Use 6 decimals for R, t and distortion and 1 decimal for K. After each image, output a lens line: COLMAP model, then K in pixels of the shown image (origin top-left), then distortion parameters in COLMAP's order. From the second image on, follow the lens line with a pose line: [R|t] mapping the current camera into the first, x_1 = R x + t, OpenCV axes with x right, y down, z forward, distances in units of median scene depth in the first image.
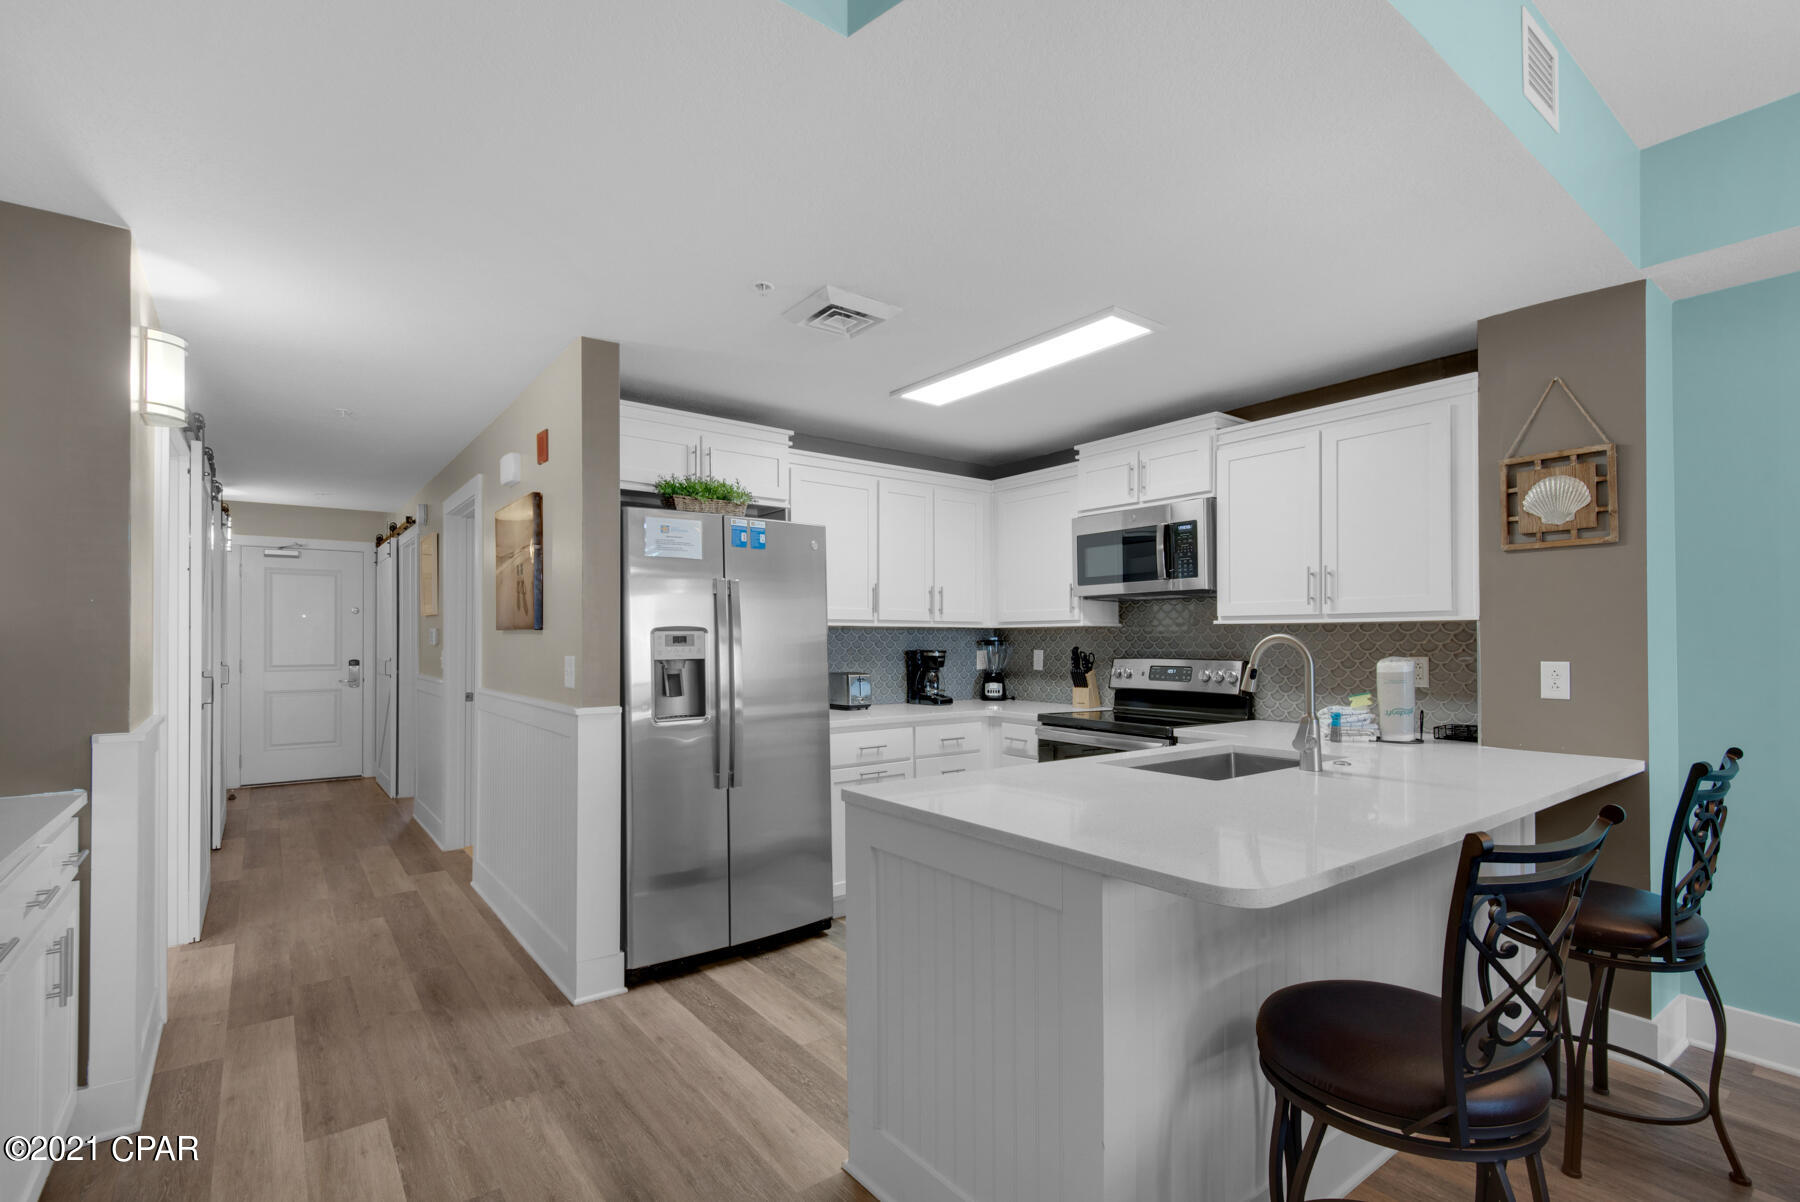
lens RADIAL K [[842.3, 0, 899.1], [0, 842.3, 632.1], [0, 0, 1]] dist [0.030474, -0.029374]
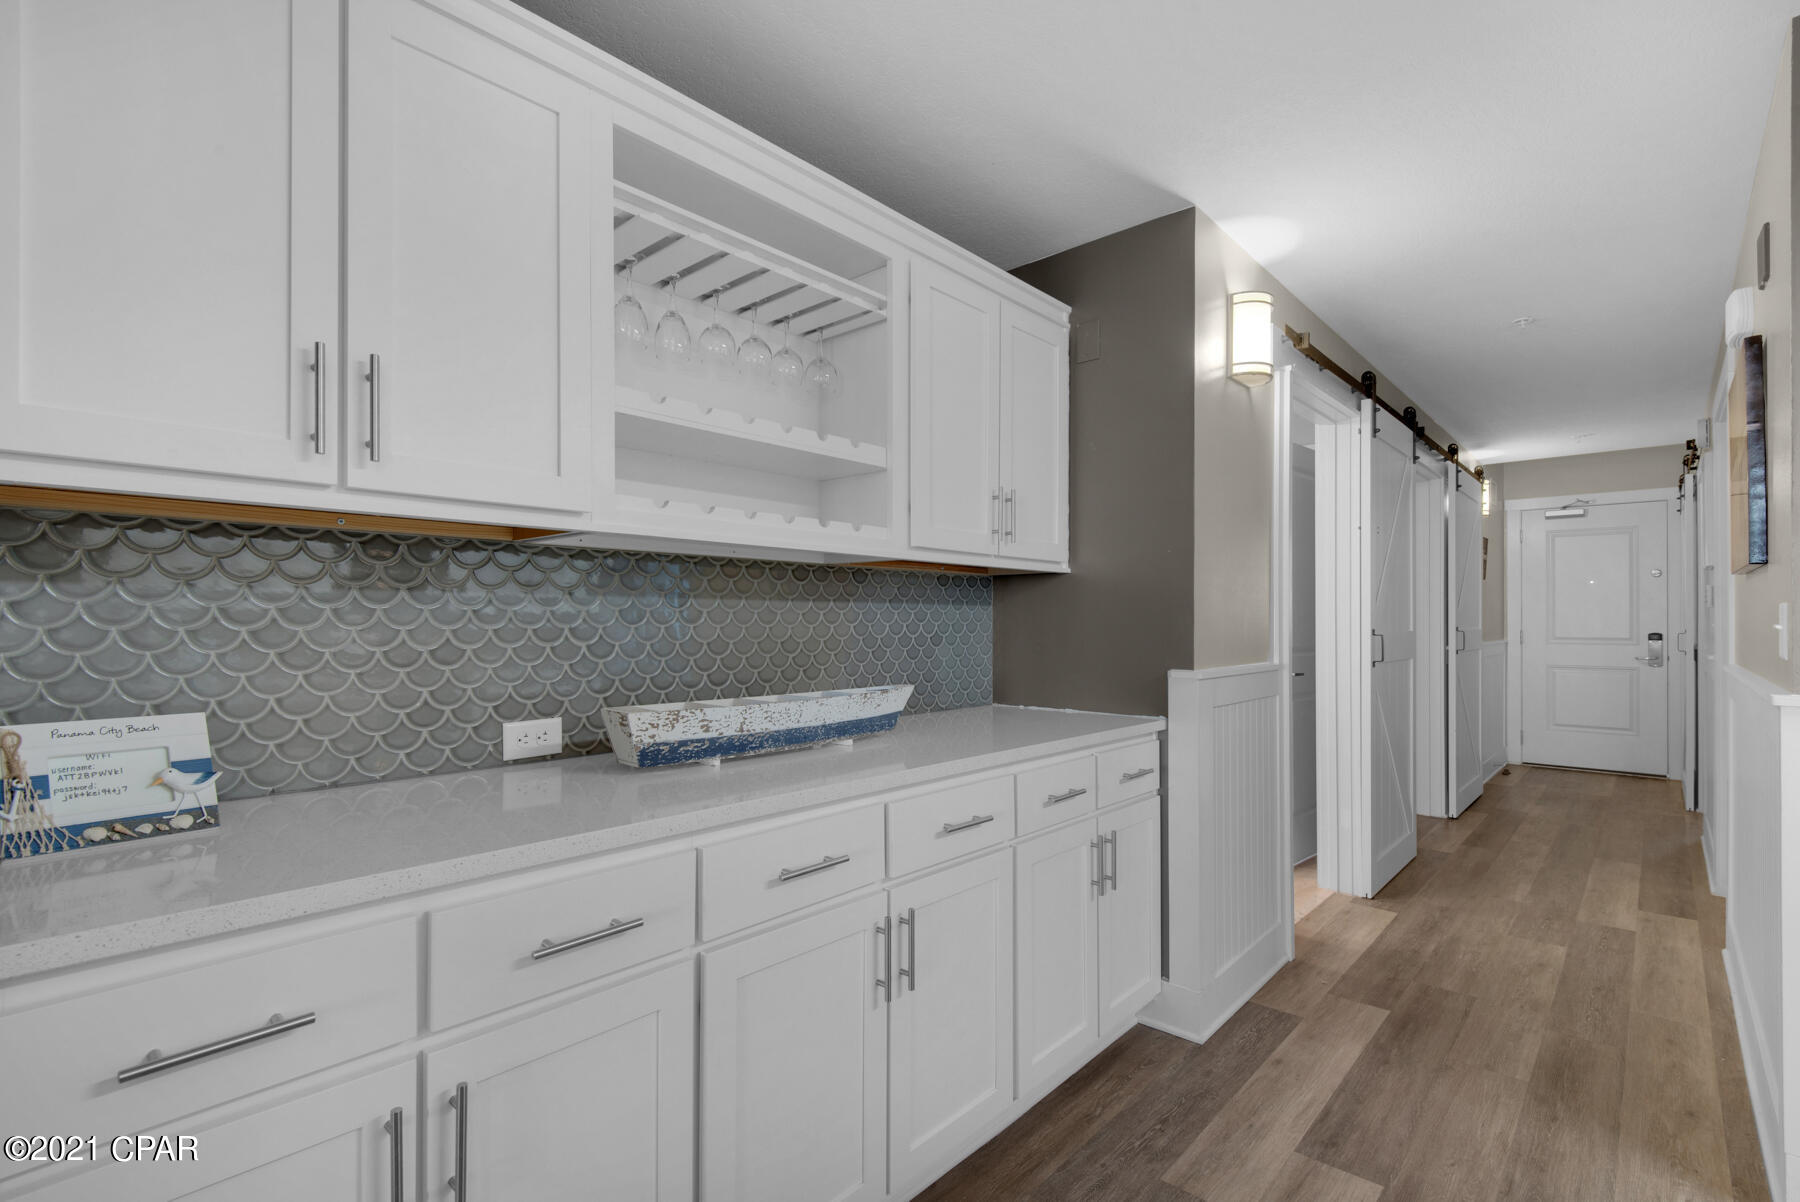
lens RADIAL K [[833.0, 0, 900.9], [0, 833.0, 614.3], [0, 0, 1]] dist [0.002134, -0.004688]
pose [[0.171361, -0.006079, -0.985190, 0.049282], [0.003130, 0.999979, -0.005625, 0.033132], [0.985203, -0.002120, 0.171376, 0.287165]]
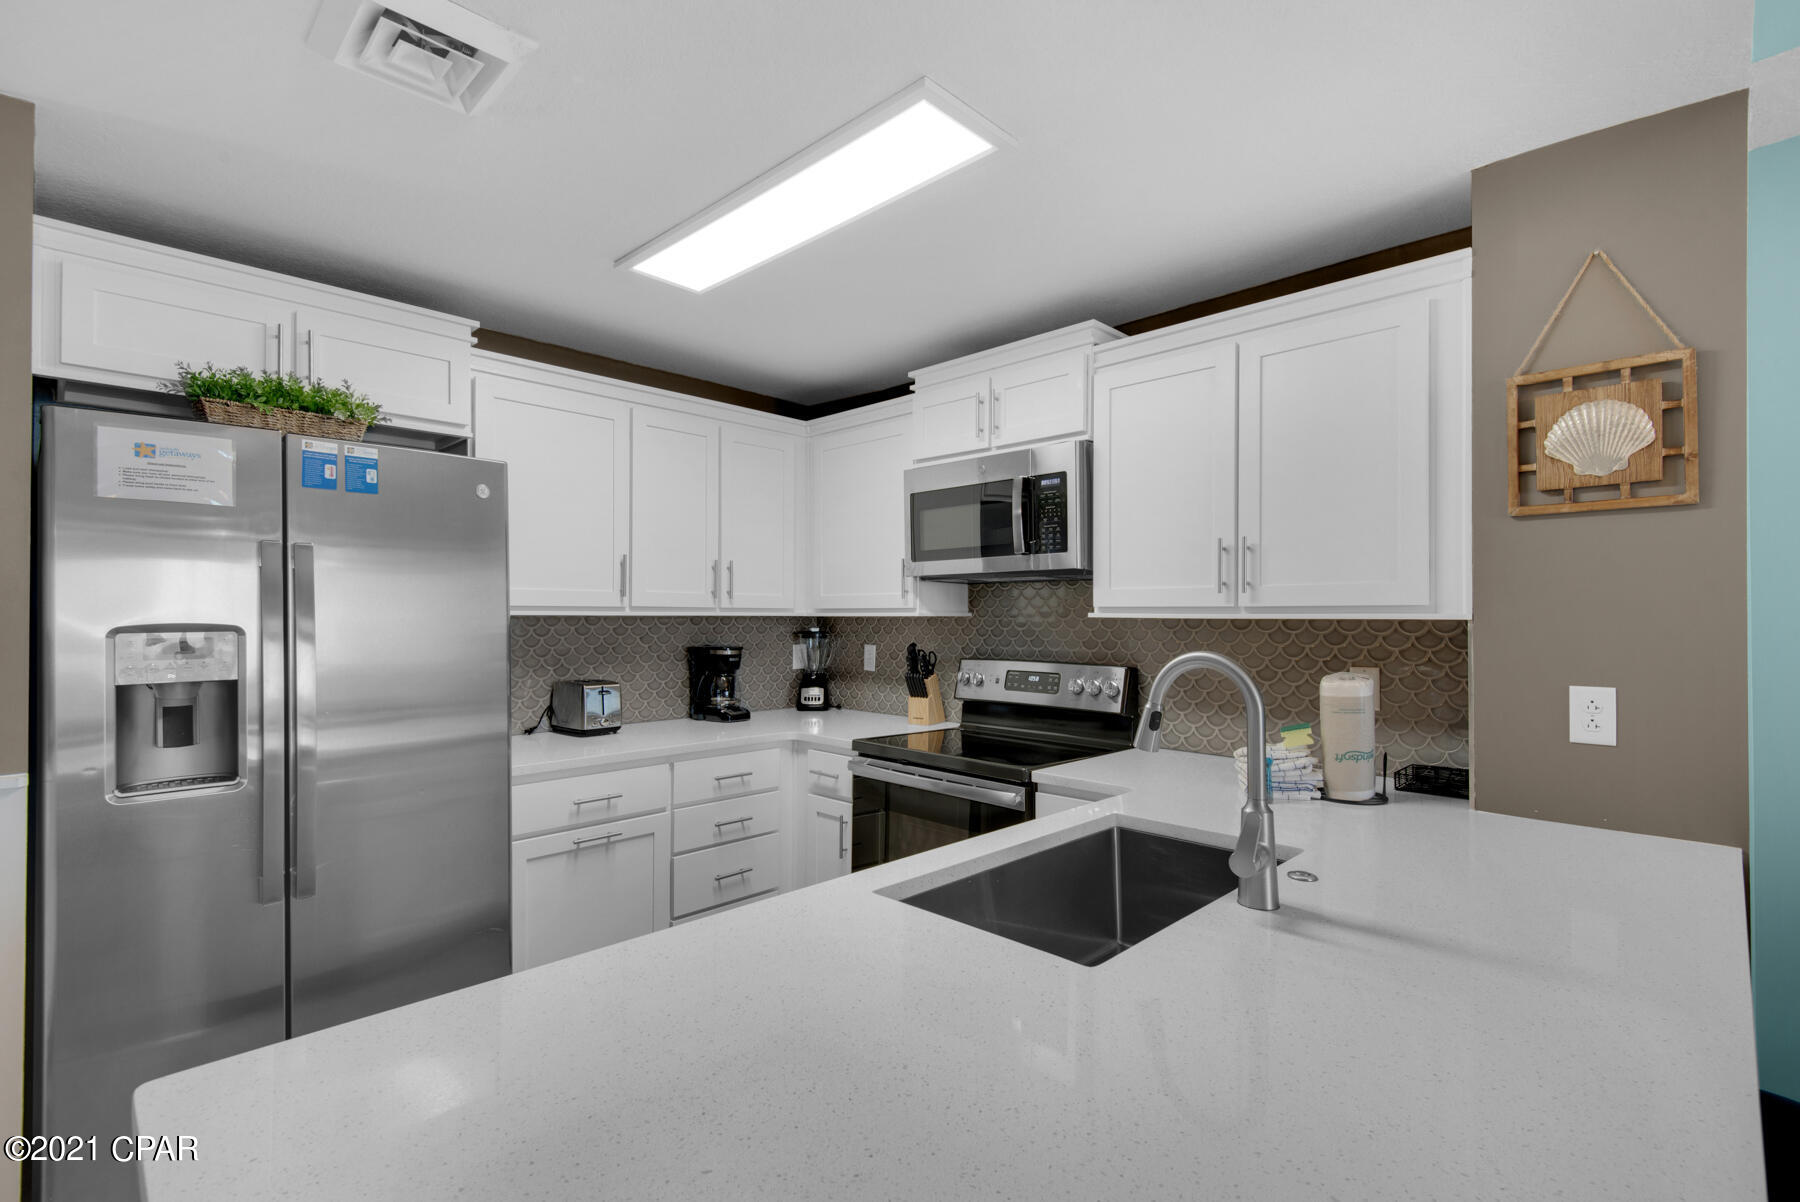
lens RADIAL K [[825.0, 0, 895.2], [0, 825.0, 607.3], [0, 0, 1]] dist [0.002450, -0.000357]
pose [[0.991952, 0.005830, 0.126478, 0.132753], [-0.005887, 0.999983, 0.000076, -0.019058], [-0.126475, -0.000820, 0.991969, 0.358864]]
